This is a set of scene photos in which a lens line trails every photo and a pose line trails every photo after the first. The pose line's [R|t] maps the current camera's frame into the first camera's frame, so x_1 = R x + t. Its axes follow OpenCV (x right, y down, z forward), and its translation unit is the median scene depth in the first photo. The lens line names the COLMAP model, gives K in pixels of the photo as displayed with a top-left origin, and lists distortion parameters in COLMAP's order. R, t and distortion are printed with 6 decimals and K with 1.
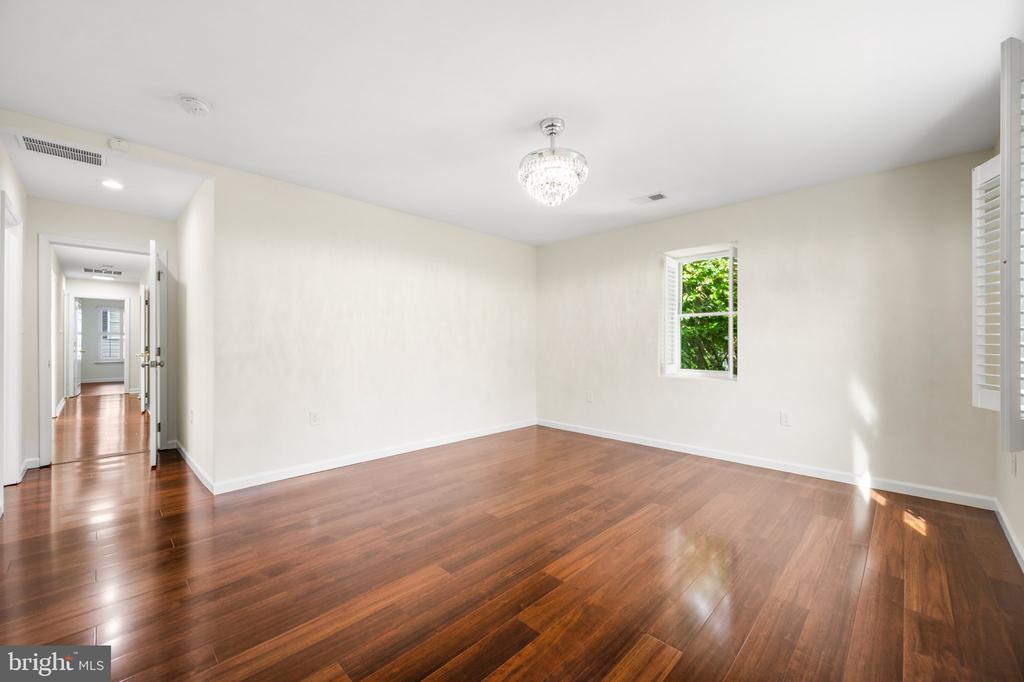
lens RADIAL K [[409.0, 0, 512.0], [0, 409.0, 341.0], [0, 0, 1]] dist [0.000806, 0.000059]
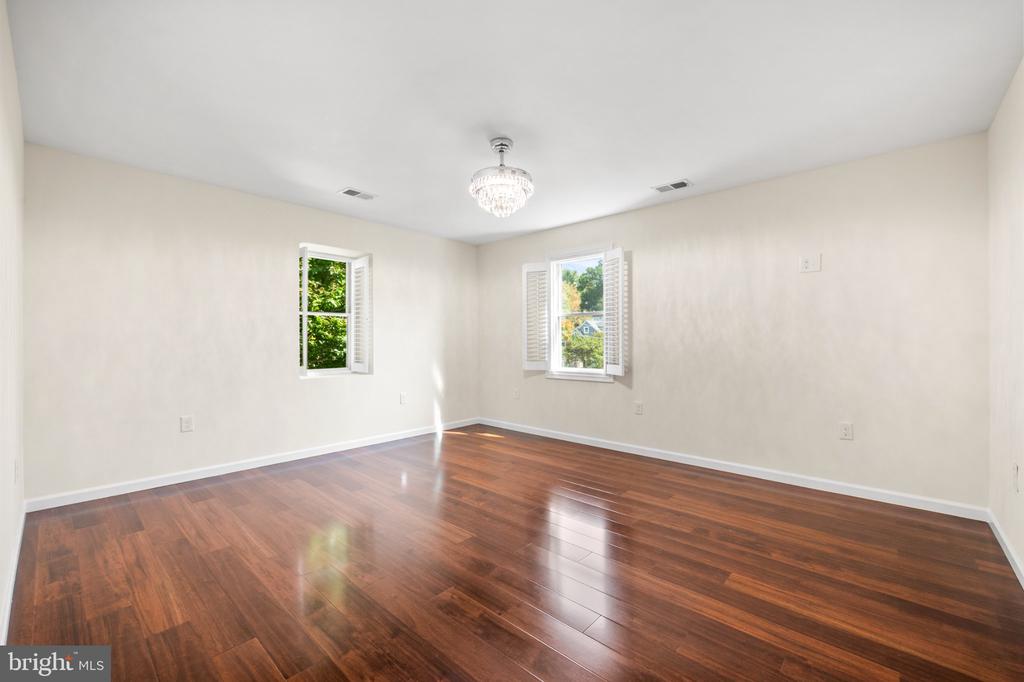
lens RADIAL K [[420.6, 0, 512.0], [0, 420.6, 341.0], [0, 0, 1]] dist [0.000008, -0.000260]
pose [[-0.038230, -0.000911, 0.999269, -0.963290], [-0.003207, 0.999995, 0.000788, 0.001057], [-0.999264, -0.003174, -0.038233, 0.954095]]
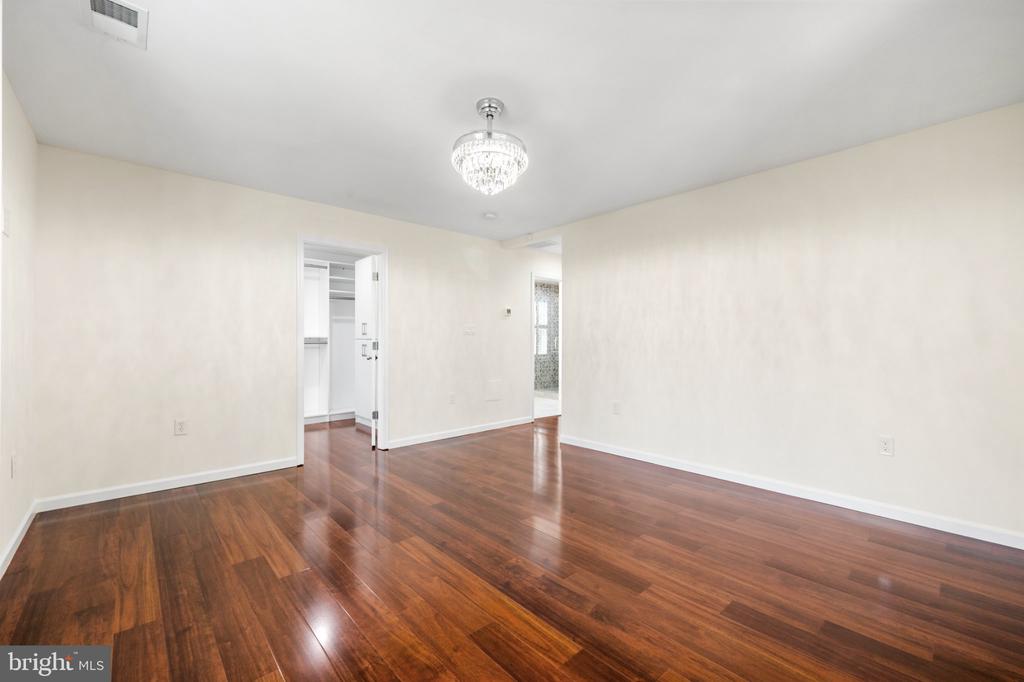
lens RADIAL K [[420.6, 0, 512.0], [0, 420.6, 341.0], [0, 0, 1]] dist [0.000008, -0.000260]
pose [[-0.054429, -0.010663, -0.998461, 0.967063], [-0.008352, 0.999913, -0.010223, 0.018595], [0.998483, 0.007783, -0.054513, 1.034036]]
